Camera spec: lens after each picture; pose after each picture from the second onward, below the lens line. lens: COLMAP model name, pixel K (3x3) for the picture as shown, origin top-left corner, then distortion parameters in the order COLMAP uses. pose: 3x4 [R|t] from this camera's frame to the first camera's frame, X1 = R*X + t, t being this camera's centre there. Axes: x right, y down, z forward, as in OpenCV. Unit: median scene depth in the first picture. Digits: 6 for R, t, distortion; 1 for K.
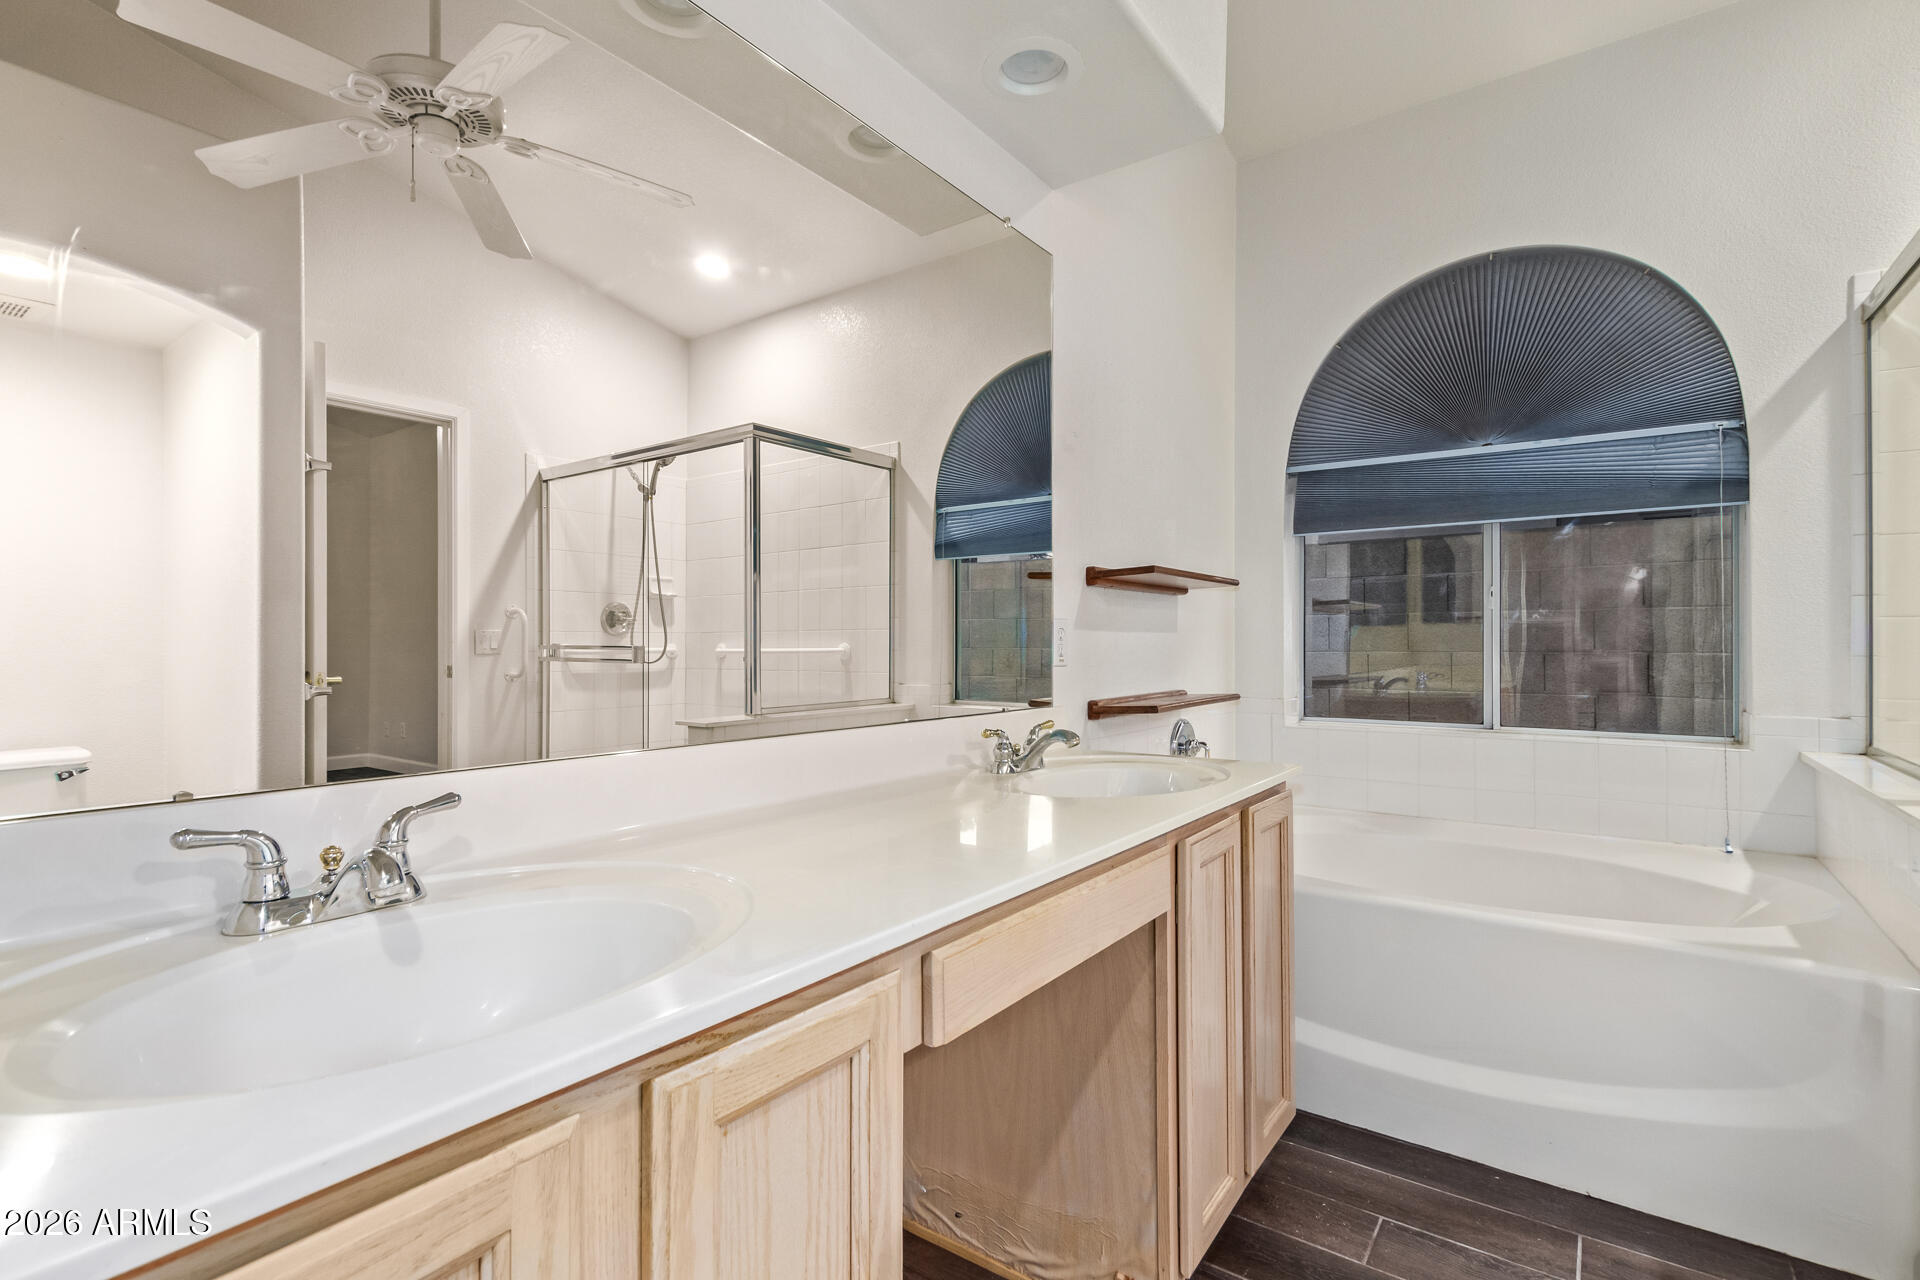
lens RADIAL K [[896.0, 0, 959.8], [0, 896.0, 638.2], [0, 0, 1]] dist [0.012750, -0.005443]
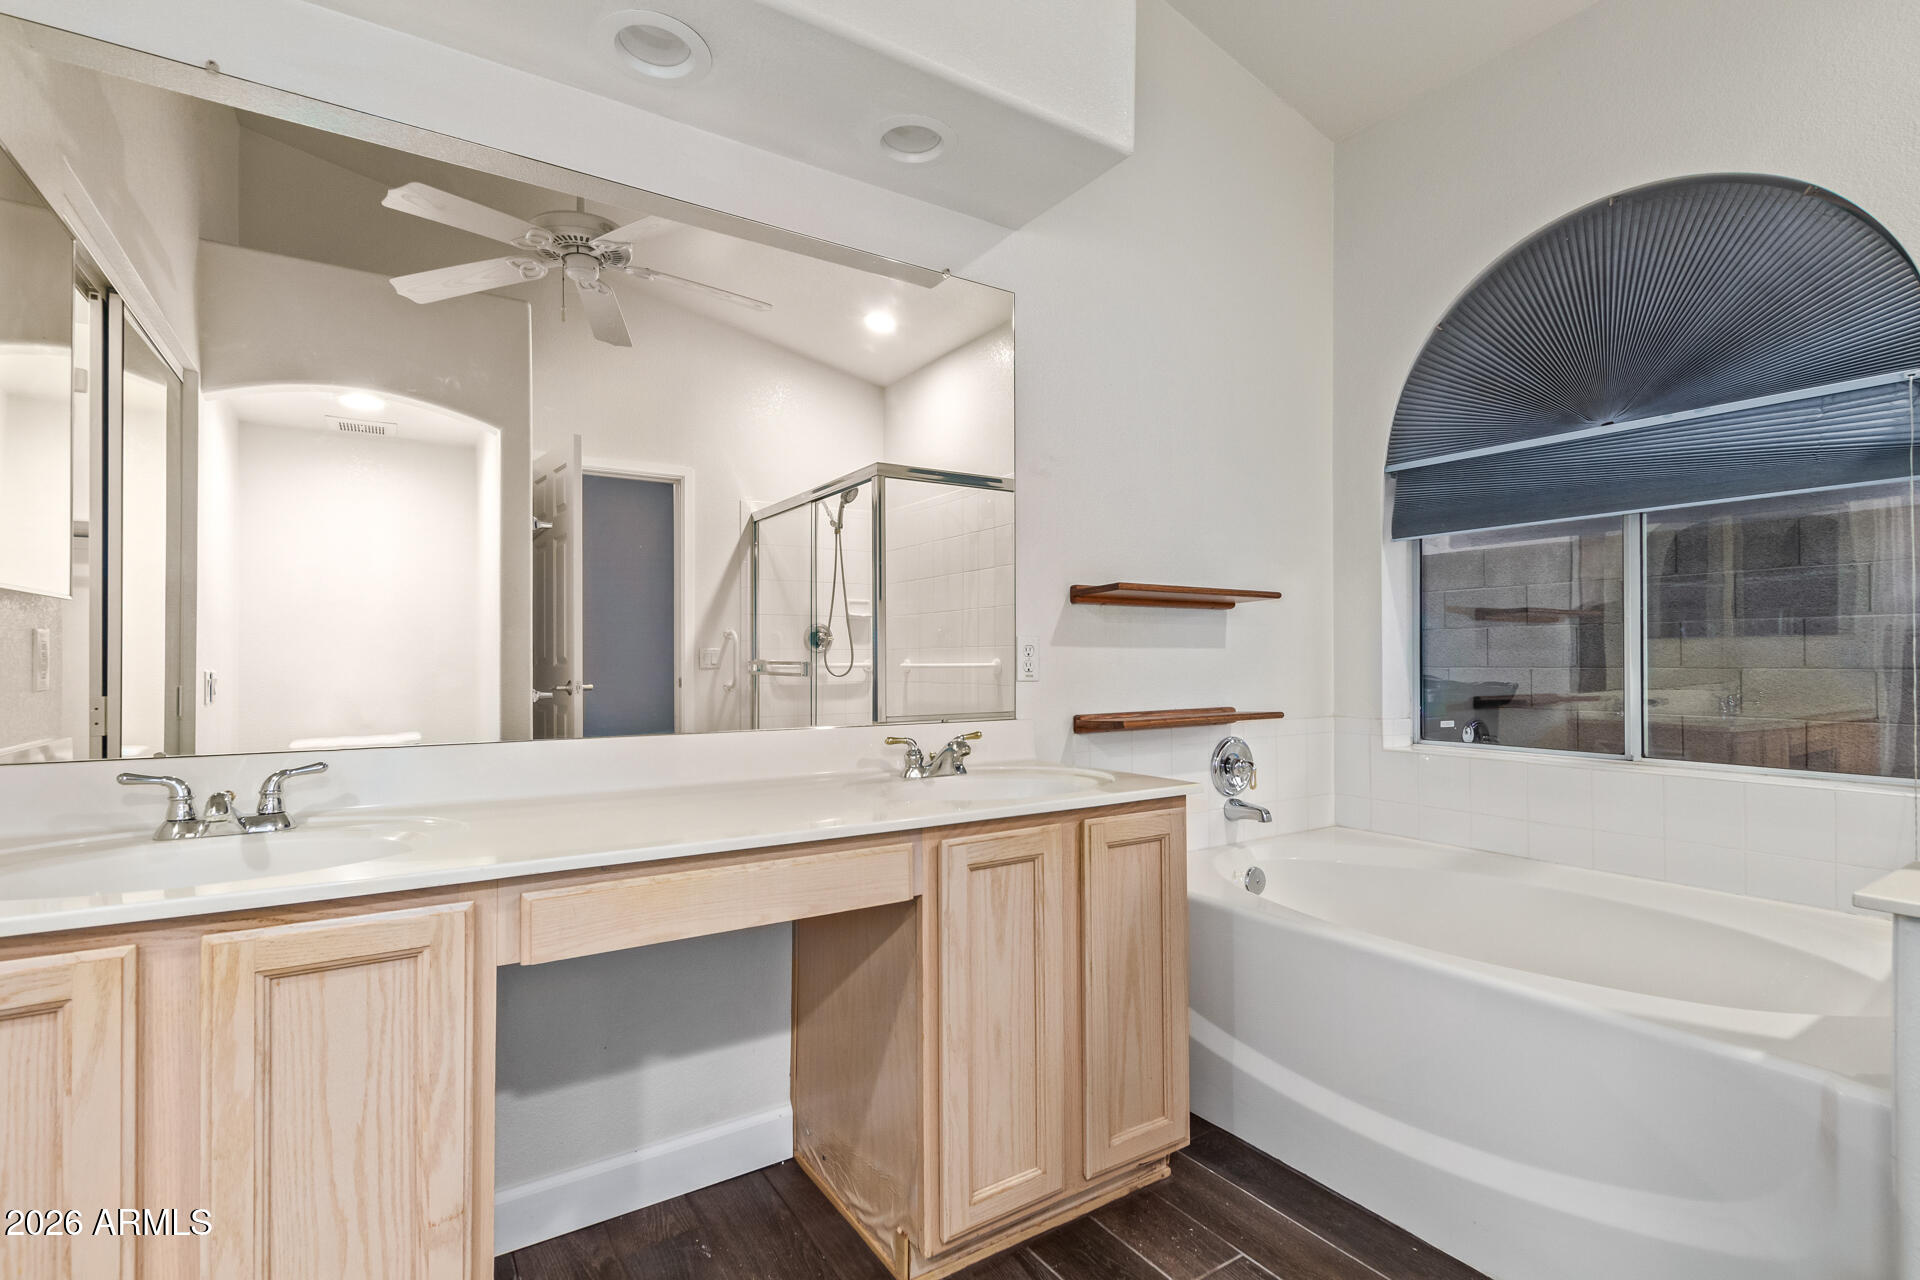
lens RADIAL K [[896.0, 0, 980.0], [0, 896.0, 649.5], [0, 0, 1]] dist [0.012750, -0.005443]
pose [[0.934564, -0.004912, -0.355761, 0.345834], [0.003786, 0.999985, -0.003864, -0.001699], [0.355775, 0.002264, 0.934569, -0.002134]]
